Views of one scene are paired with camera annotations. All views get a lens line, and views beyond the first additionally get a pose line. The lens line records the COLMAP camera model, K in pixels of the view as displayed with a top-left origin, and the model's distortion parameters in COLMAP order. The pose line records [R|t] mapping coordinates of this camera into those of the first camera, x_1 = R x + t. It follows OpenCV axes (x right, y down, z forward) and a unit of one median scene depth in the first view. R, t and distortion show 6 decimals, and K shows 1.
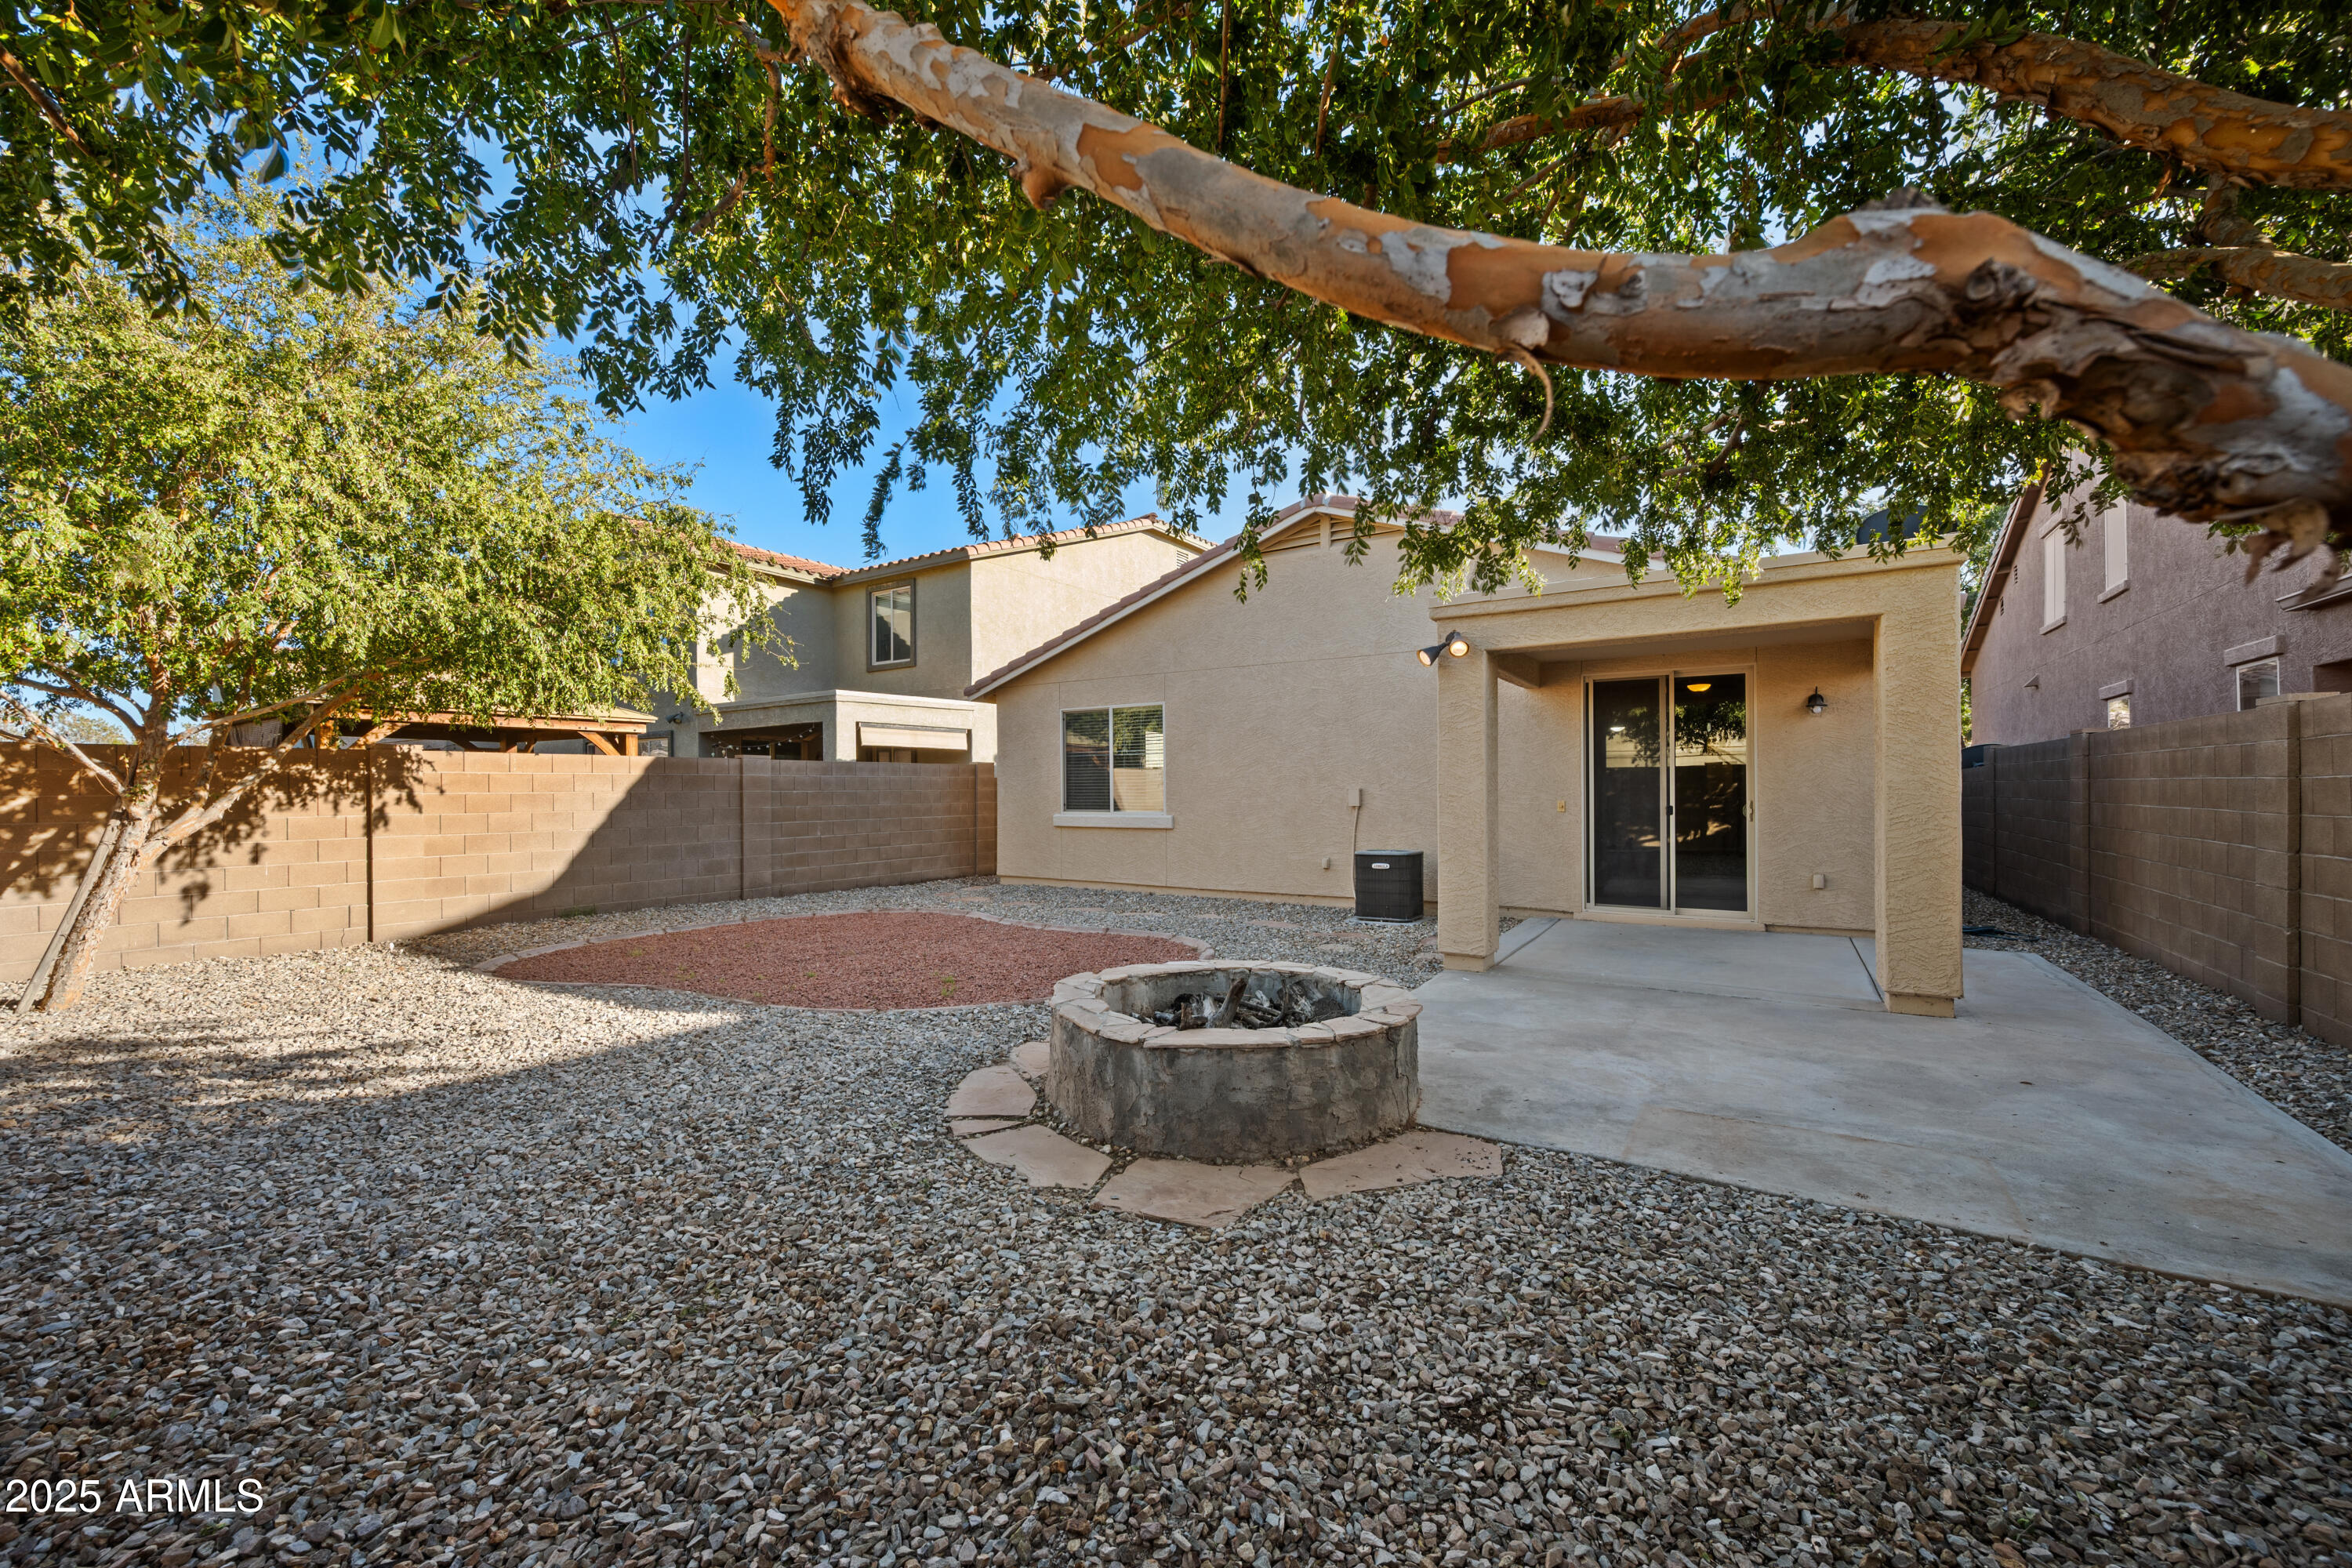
lens RADIAL K [[917.8, 0, 1173.4], [0, 917.8, 791.2], [0, 0, 1]] dist [-0.004088, -0.000060]
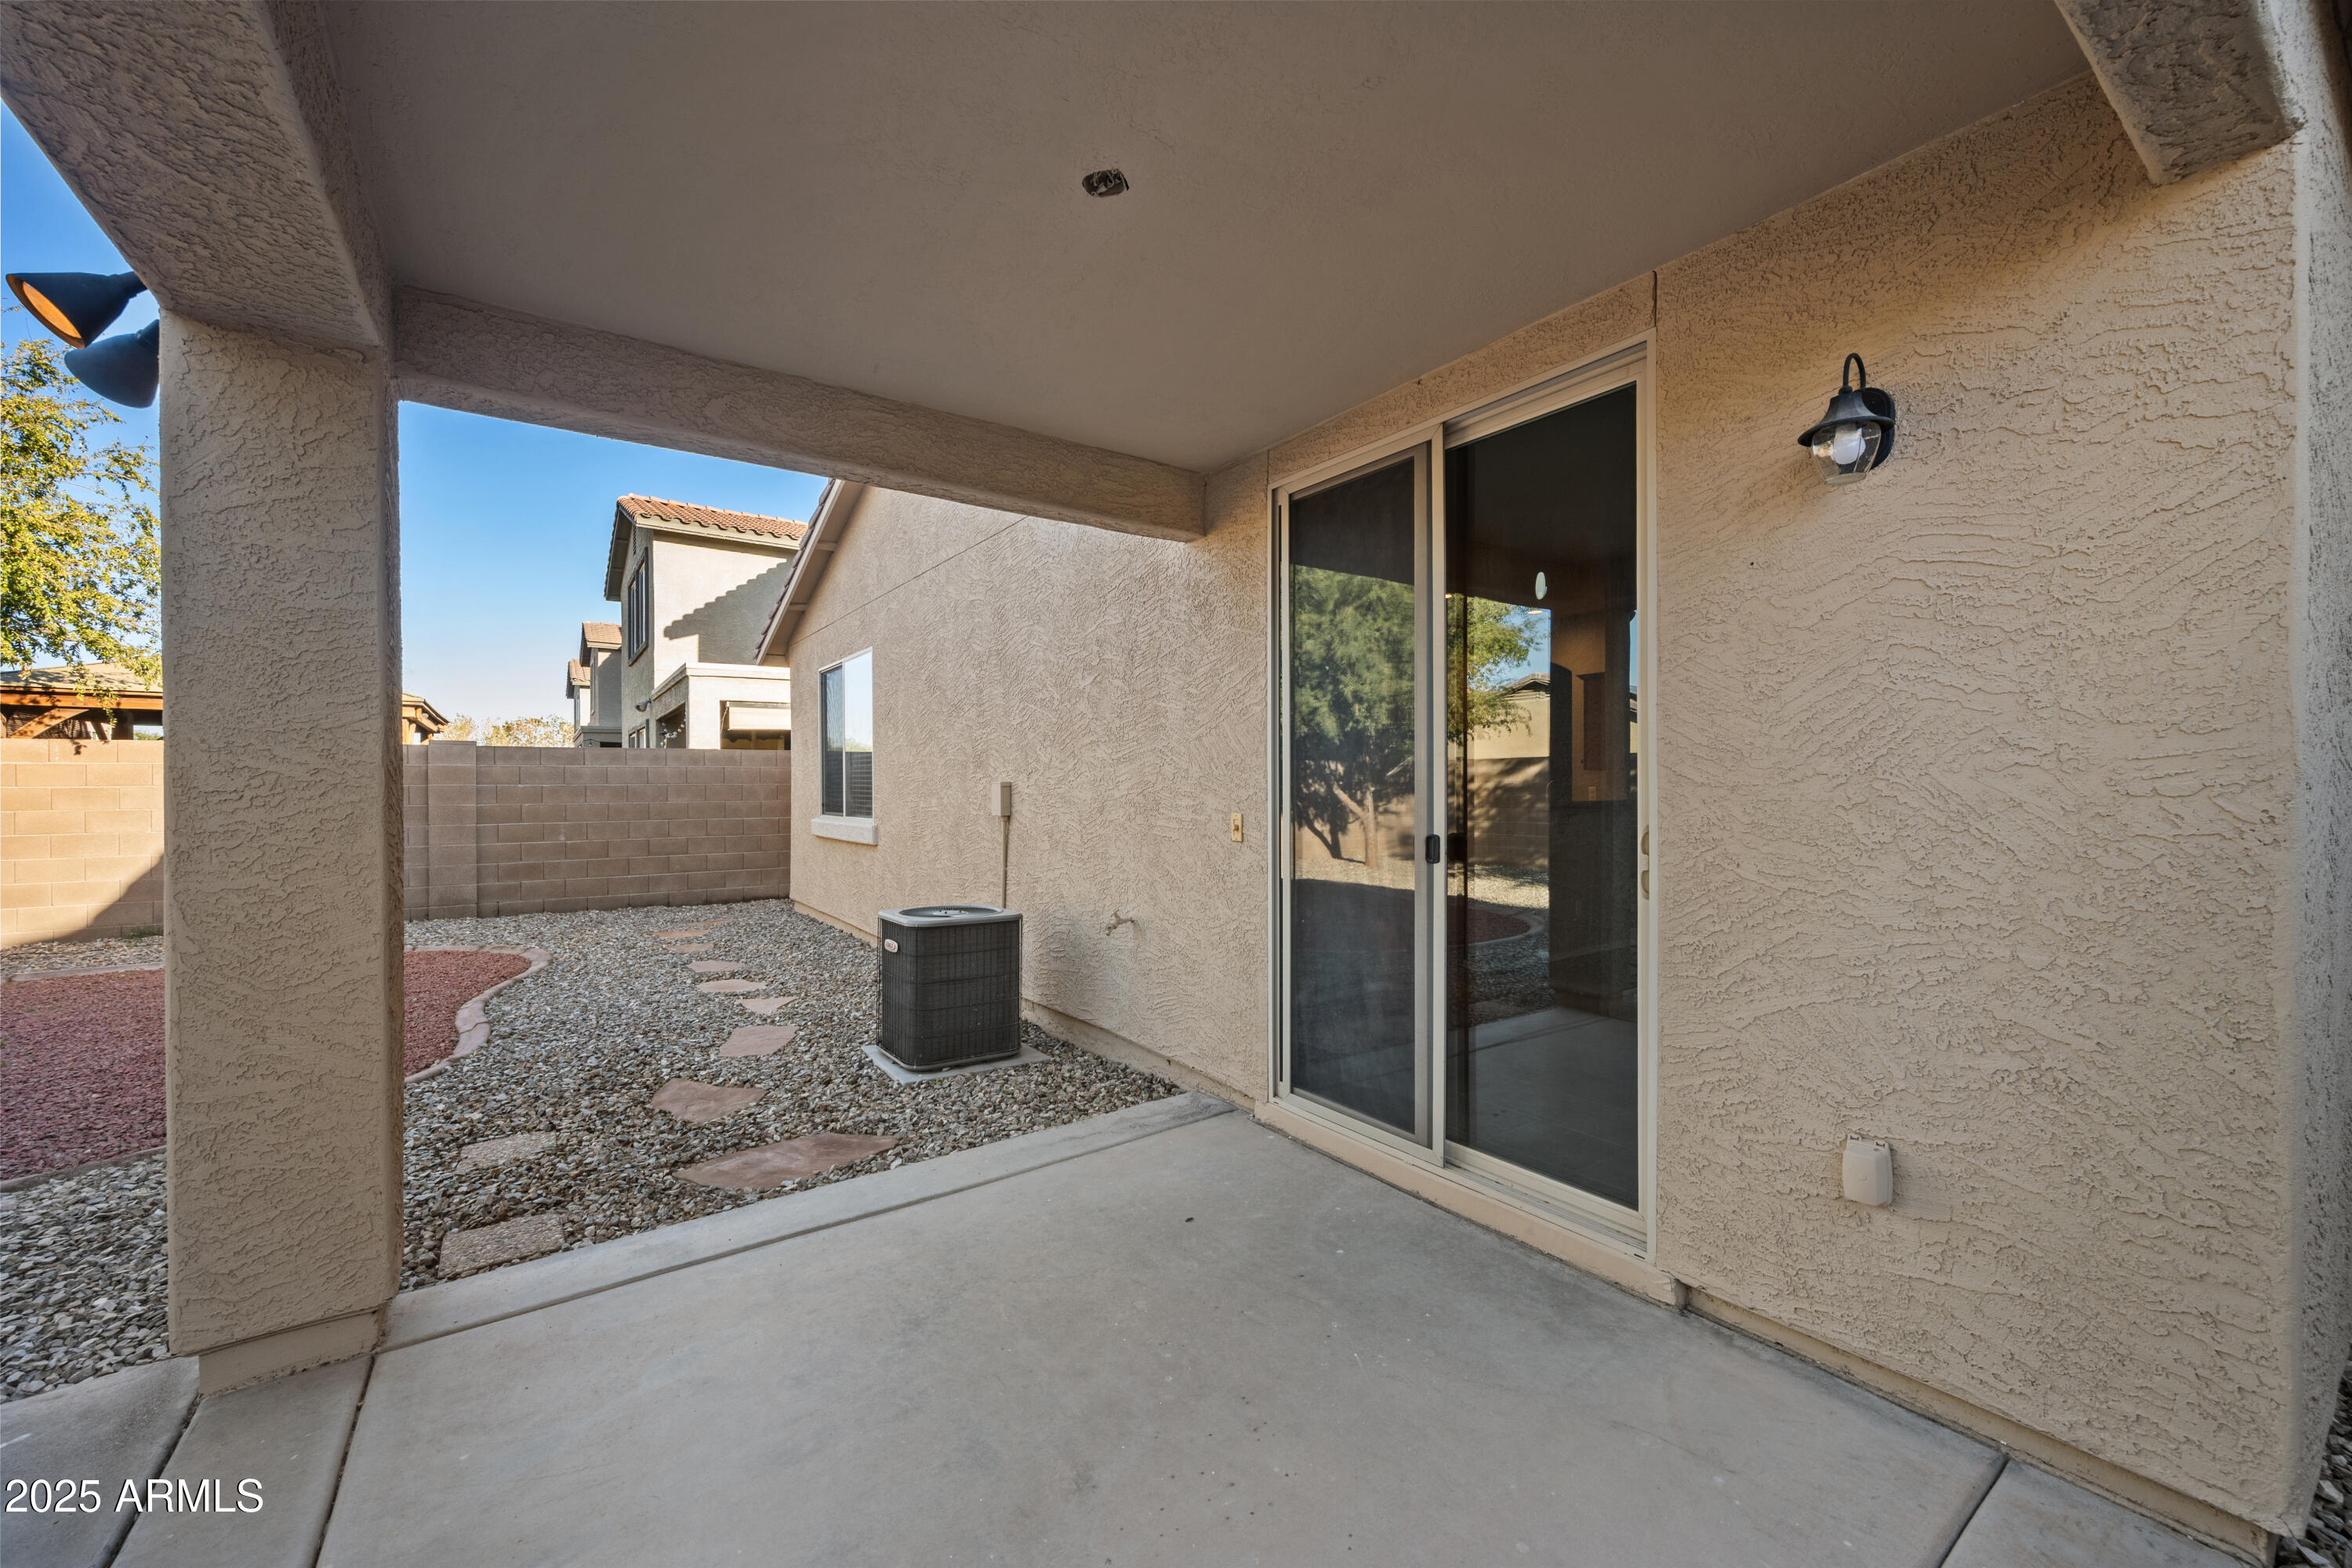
lens RADIAL K [[917.8, 0, 1175.4], [0, 917.8, 787.9], [0, 0, 1]] dist [-0.004088, -0.000060]
pose [[0.929113, 0.002243, -0.369788, 0.588133], [-0.000425, 0.999987, 0.004999, -0.003072], [0.369795, -0.004487, 0.929103, 0.668783]]
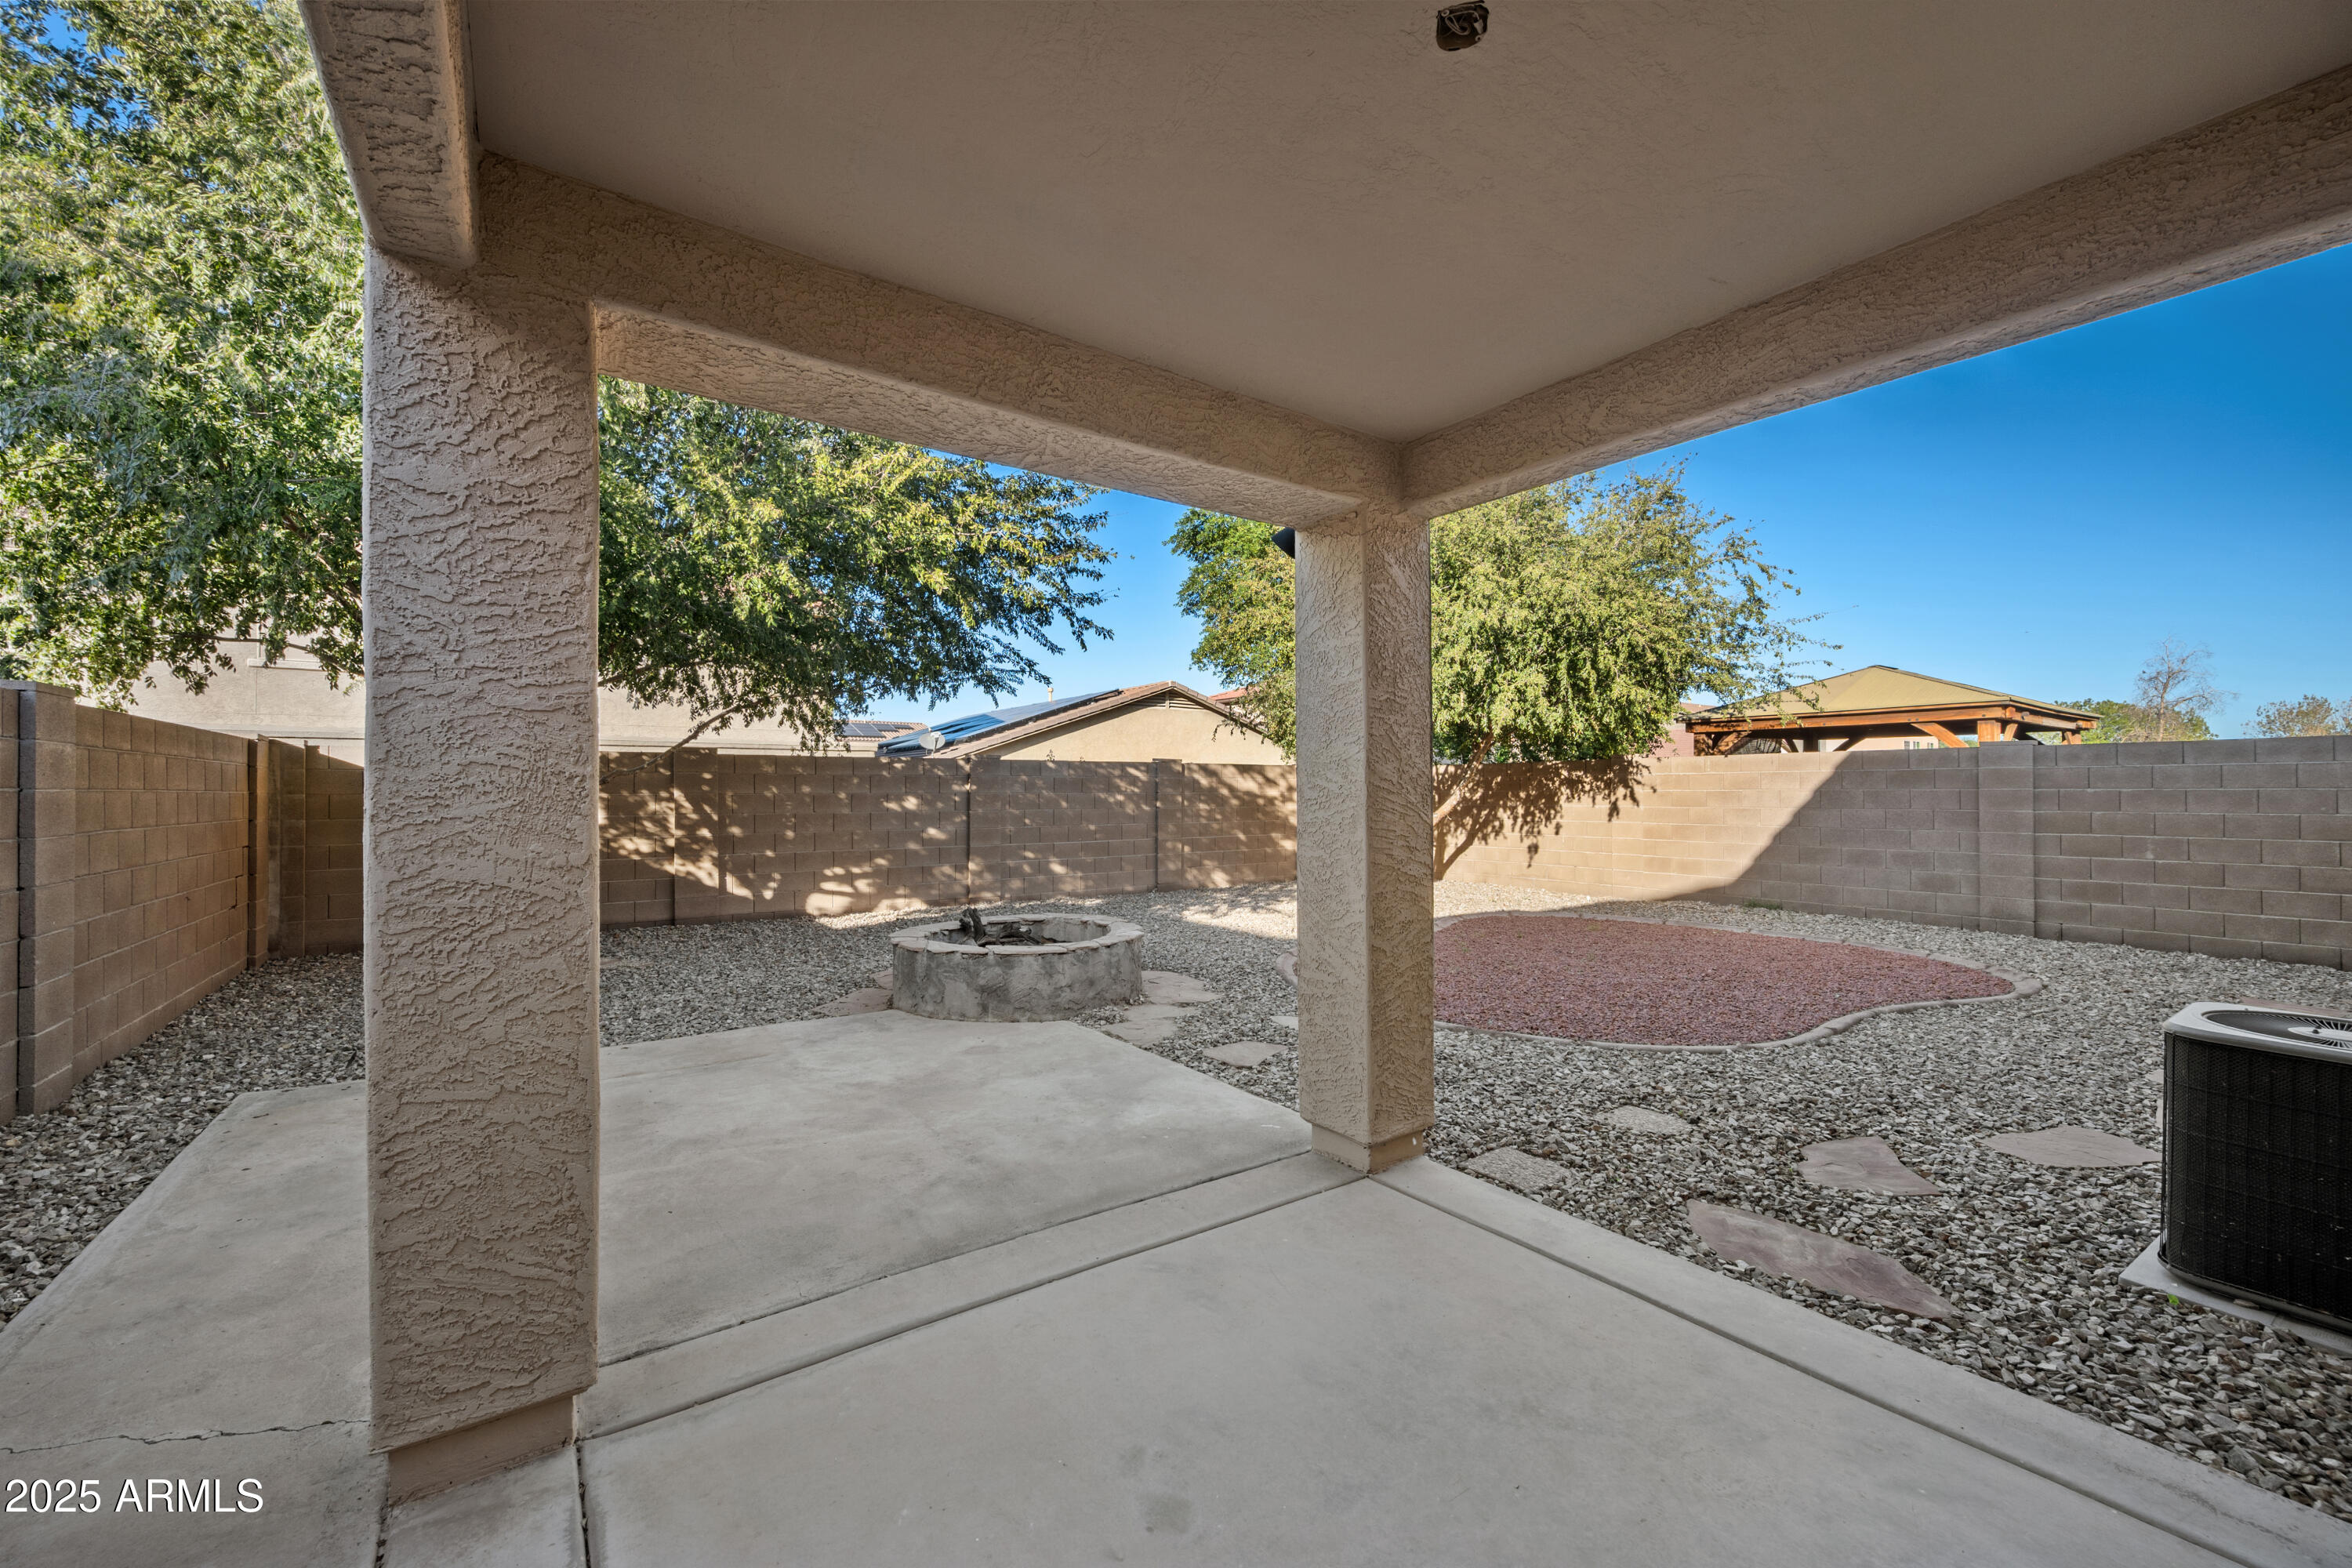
lens RADIAL K [[917.8, 0, 1161.7], [0, 917.8, 785.6], [0, 0, 1]] dist [-0.004088, -0.000060]
pose [[-0.382101, -0.000037, -0.924121, 0.672251], [0.003083, 0.999994, -0.001315, -0.006253], [0.924116, -0.003352, -0.382098, 0.889253]]
